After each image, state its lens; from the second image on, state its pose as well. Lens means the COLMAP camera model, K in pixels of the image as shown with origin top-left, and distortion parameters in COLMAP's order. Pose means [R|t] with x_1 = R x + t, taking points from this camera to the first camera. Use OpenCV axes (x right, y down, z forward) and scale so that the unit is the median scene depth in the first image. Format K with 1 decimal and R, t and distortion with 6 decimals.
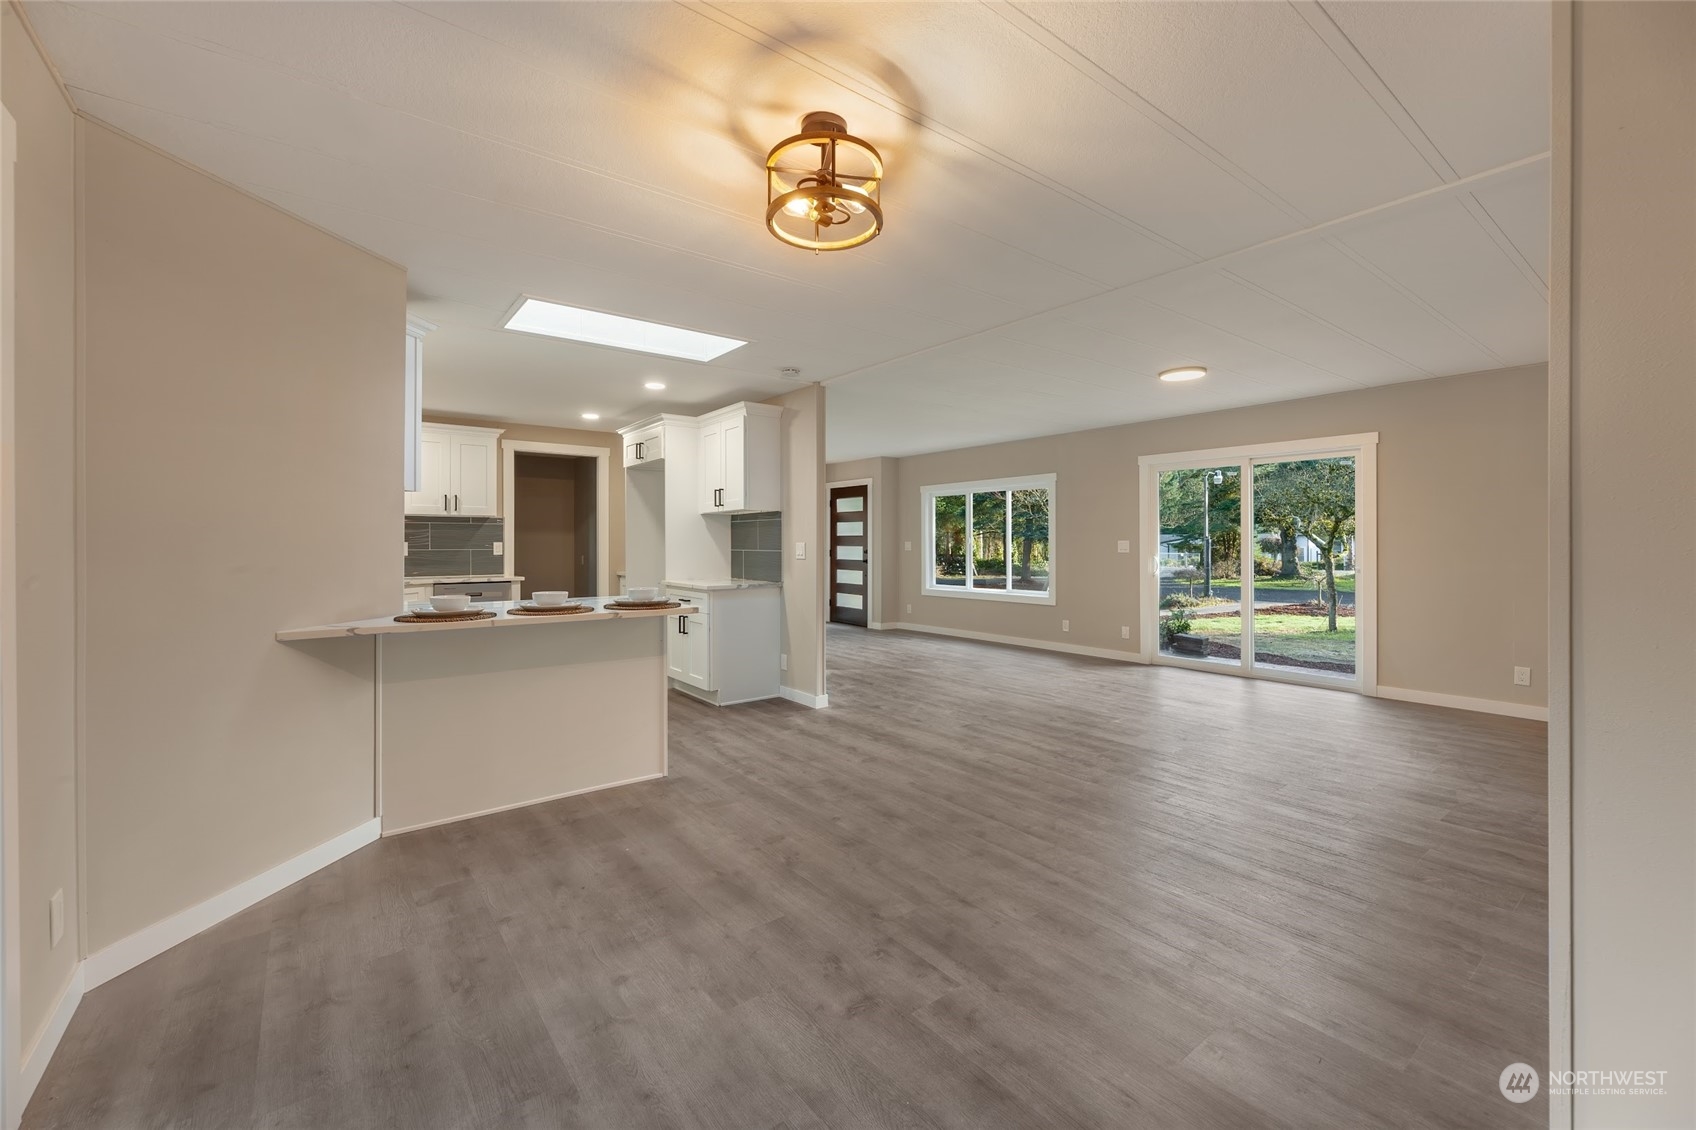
lens RADIAL K [[712.6, 0, 857.3], [0, 712.6, 553.9], [0, 0, 1]] dist [-0.000873, -0.000266]
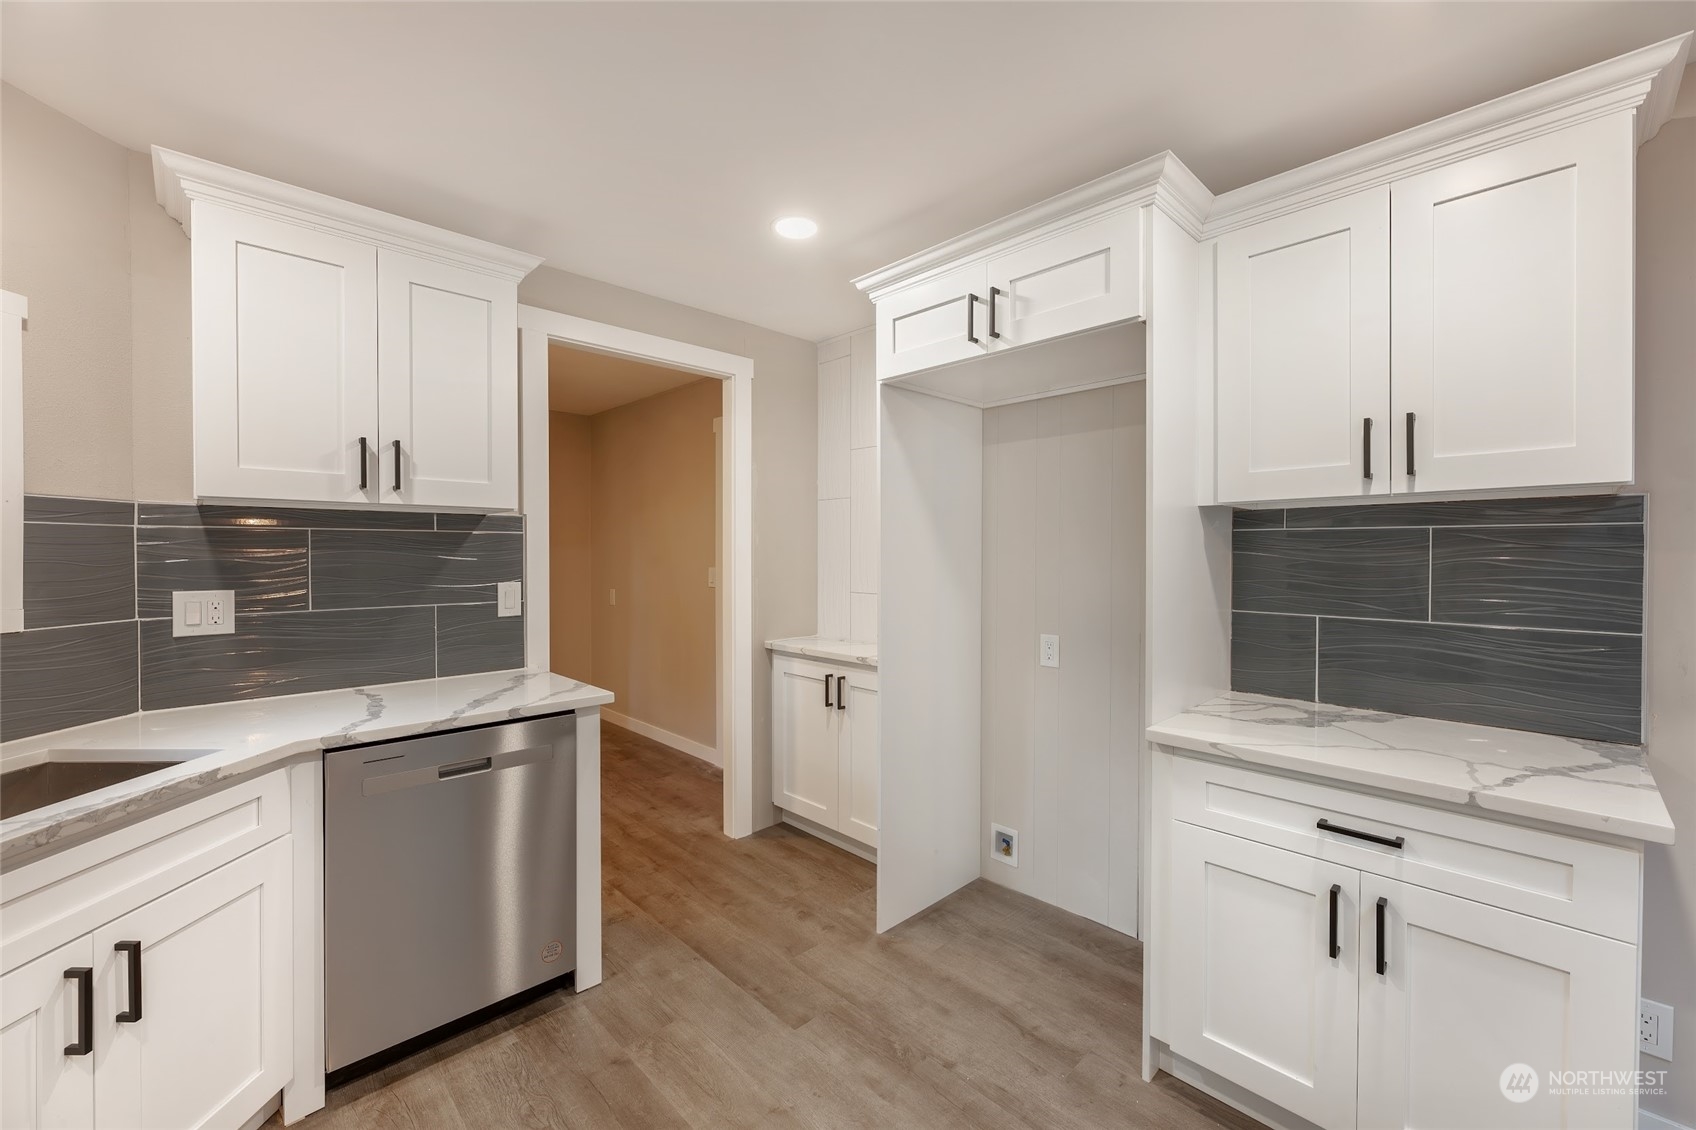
lens RADIAL K [[696.2, 0, 848.0], [0, 696.2, 565.0], [0, 0, 1]] dist [-0.000043, -0.000136]
pose [[0.994781, -0.001252, 0.102030, -0.378099], [0.000890, 0.999993, 0.003592, -0.027289], [-0.102033, -0.003482, 0.994775, 0.641799]]
